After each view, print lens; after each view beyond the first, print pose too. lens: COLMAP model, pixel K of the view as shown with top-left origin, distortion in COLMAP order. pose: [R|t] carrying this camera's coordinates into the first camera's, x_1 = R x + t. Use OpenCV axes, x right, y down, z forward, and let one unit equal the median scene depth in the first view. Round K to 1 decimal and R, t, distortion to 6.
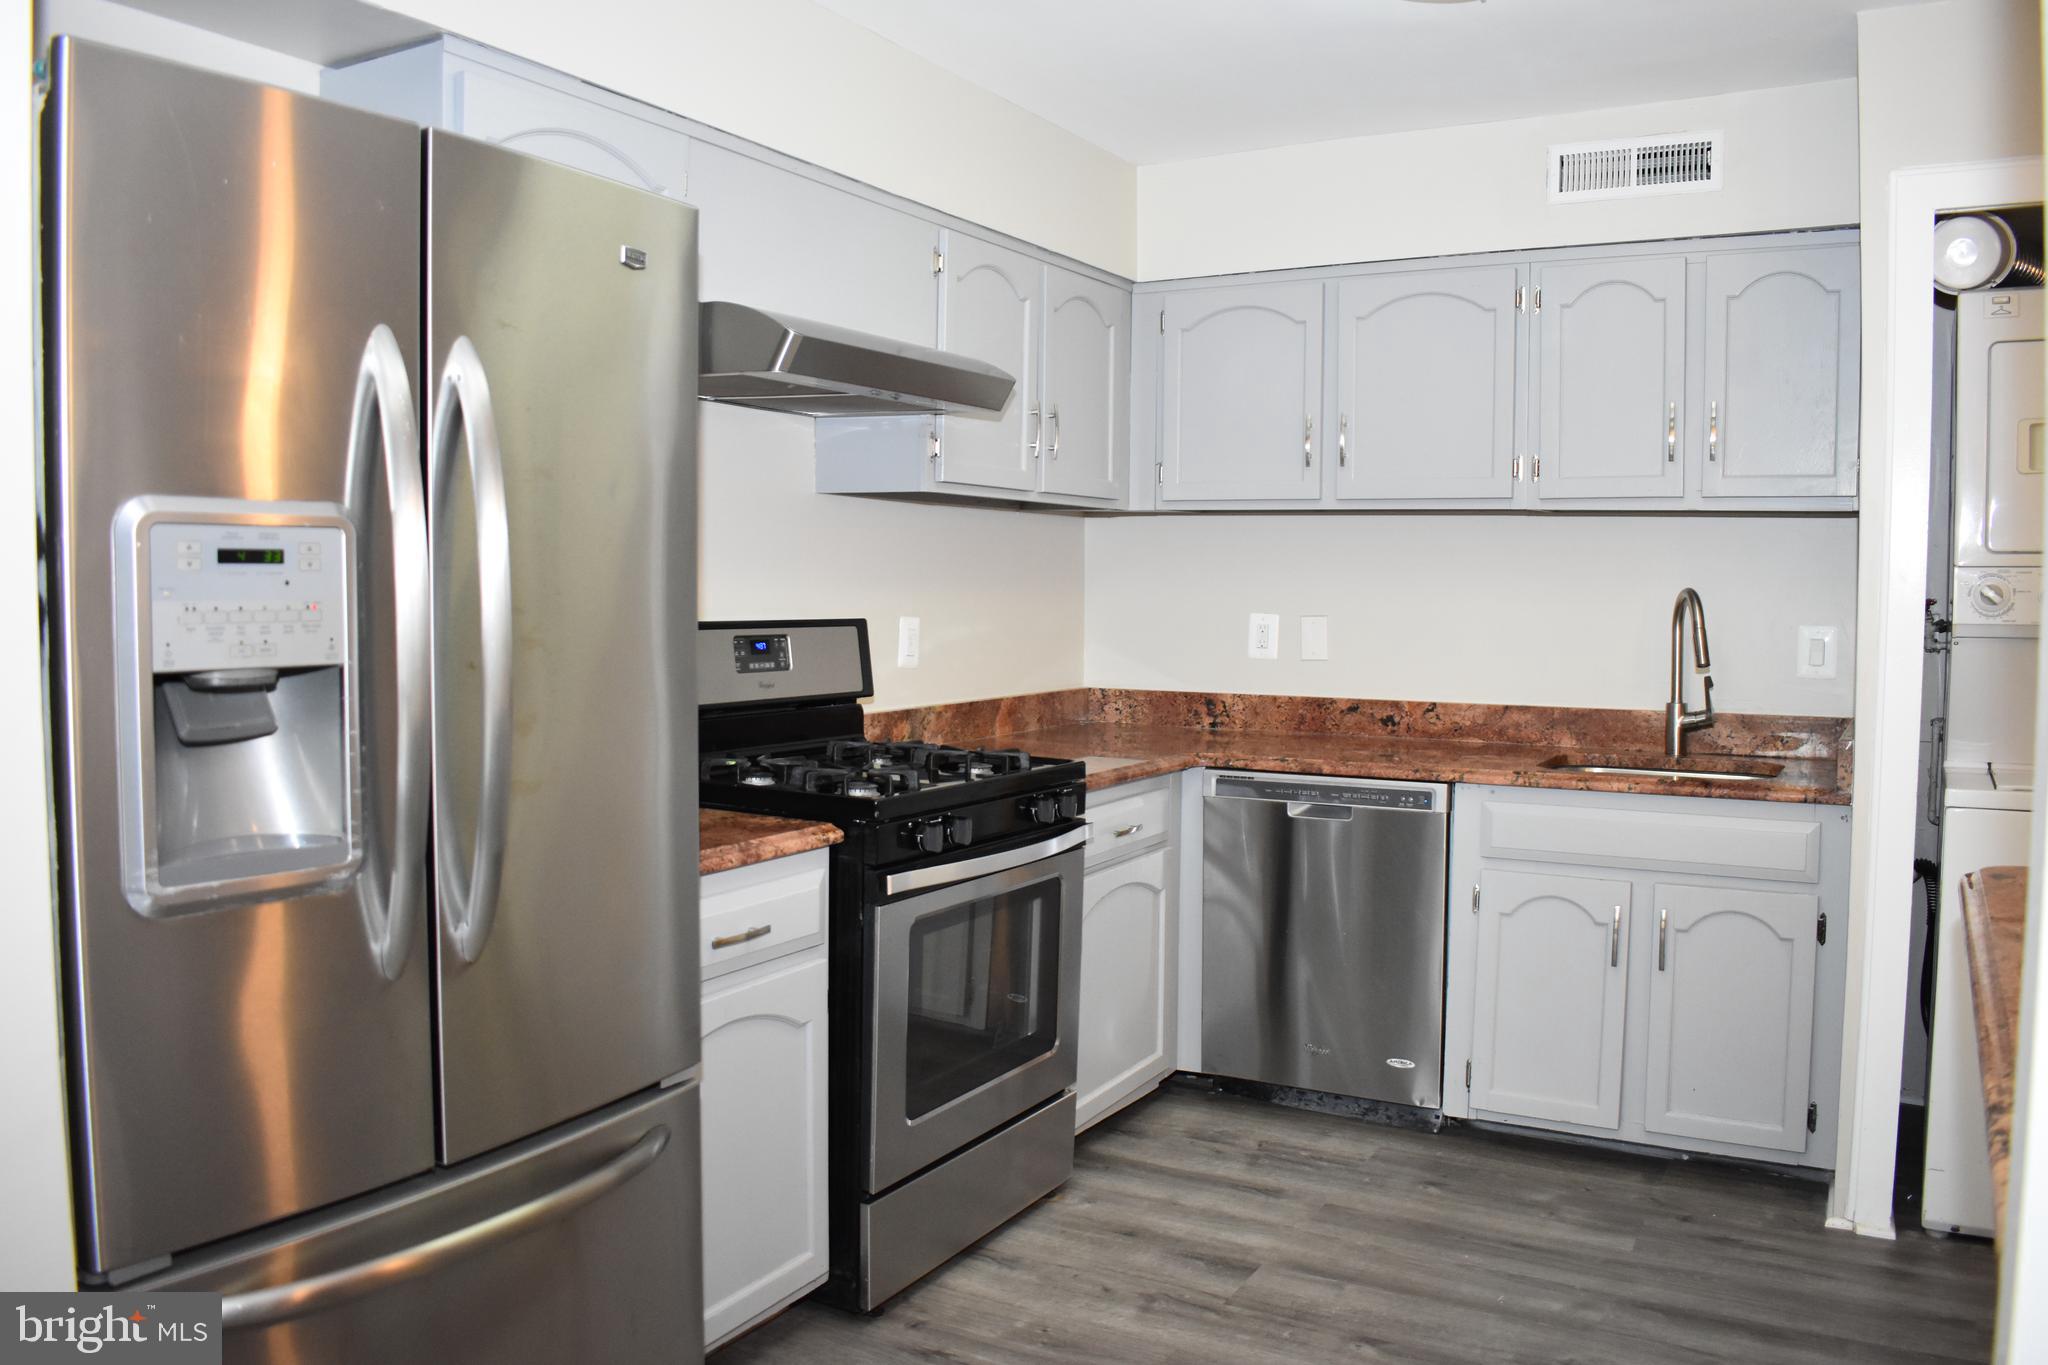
lens RADIAL K [[1601.4, 0, 1033.2], [0, 1601.4, 682.7], [0, 0, 1]] dist [-0.093624, 0.008026]
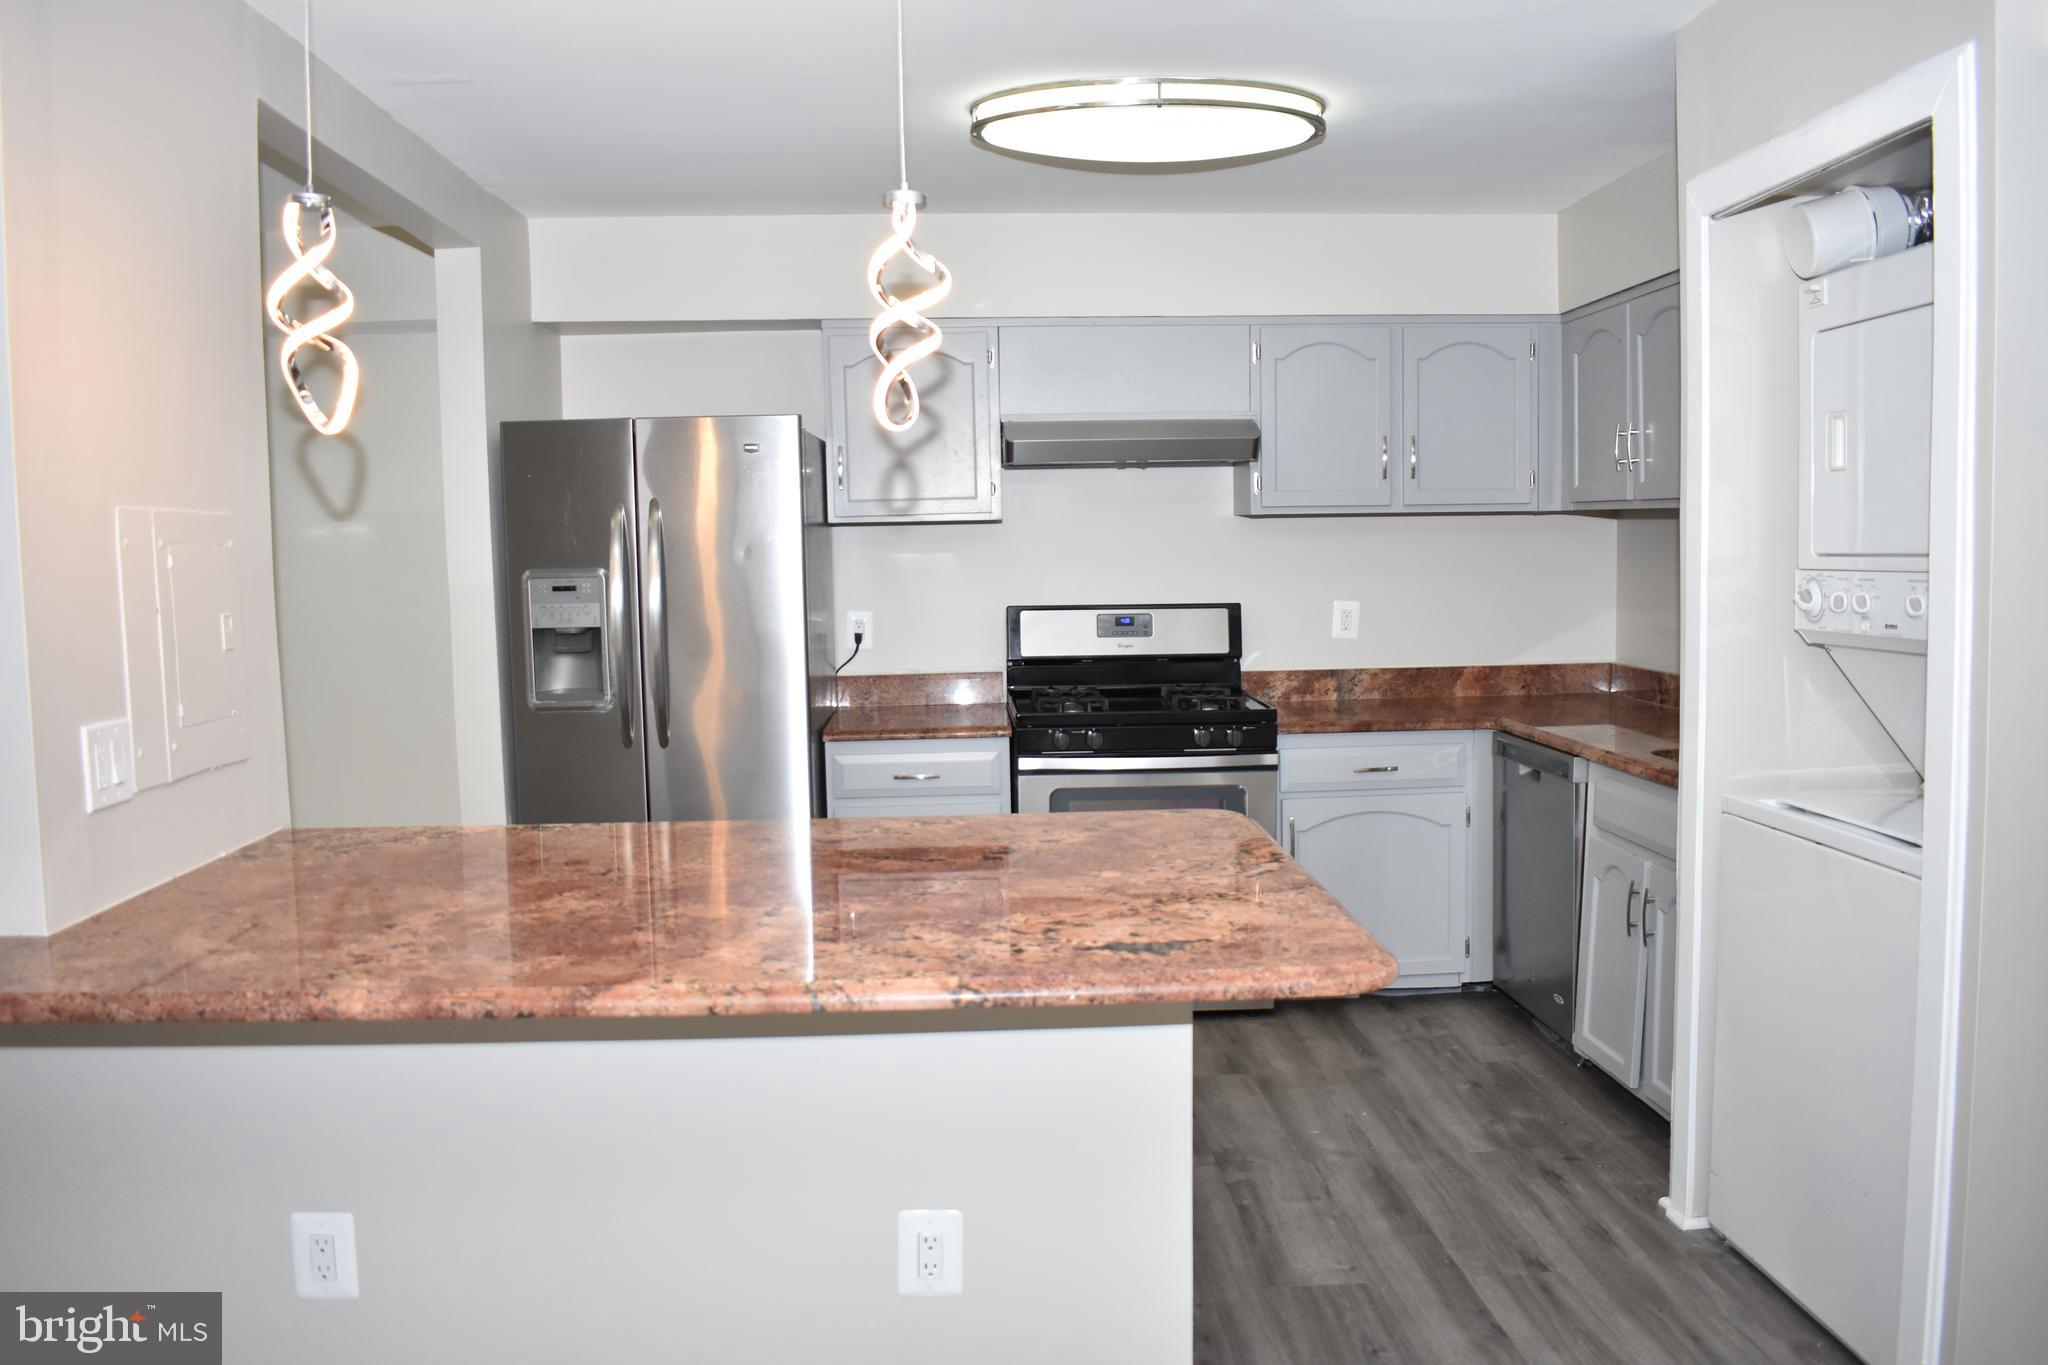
lens RADIAL K [[1597.6, 0, 1026.4], [0, 1597.6, 676.6], [0, 0, 1]] dist [-0.095056, 0.014562]
pose [[0.536524, 0.053695, -0.842175, 1.005523], [-0.031532, 0.998552, 0.043577, -0.030614], [0.843296, 0.003175, 0.537440, 0.065968]]
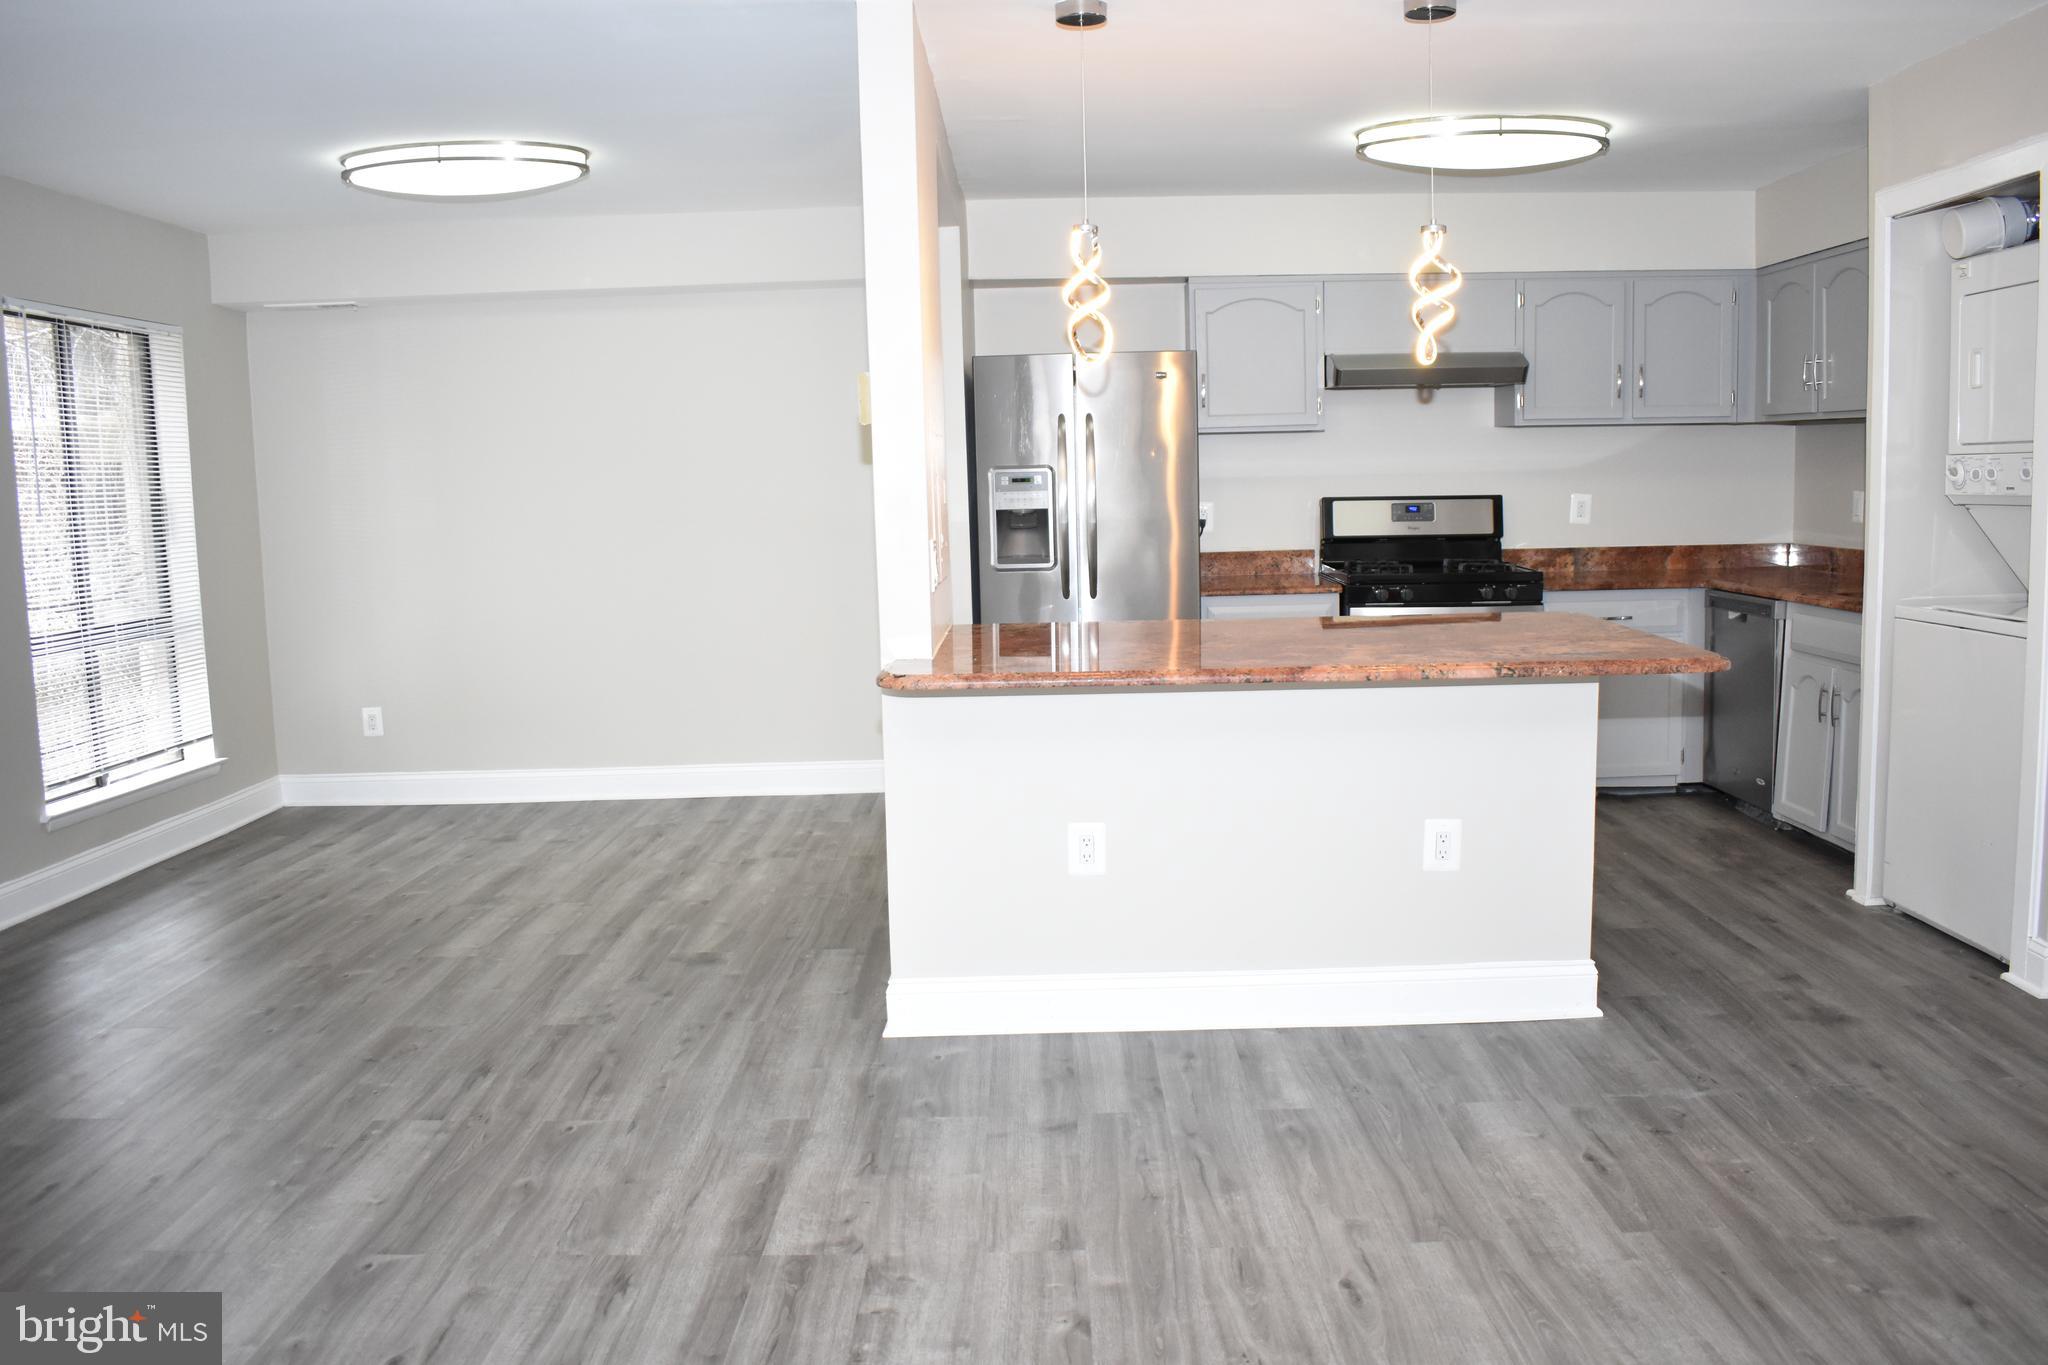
lens RADIAL K [[1629.2, 0, 1030.2], [0, 1629.2, 683.4], [0, 0, 1]] dist [-0.092812, 0.010740]
pose [[0.490477, 0.090620, -0.866729, 1.271161], [-0.026313, 0.995665, 0.089210, 0.024744], [0.871057, -0.020949, 0.490736, -0.401108]]
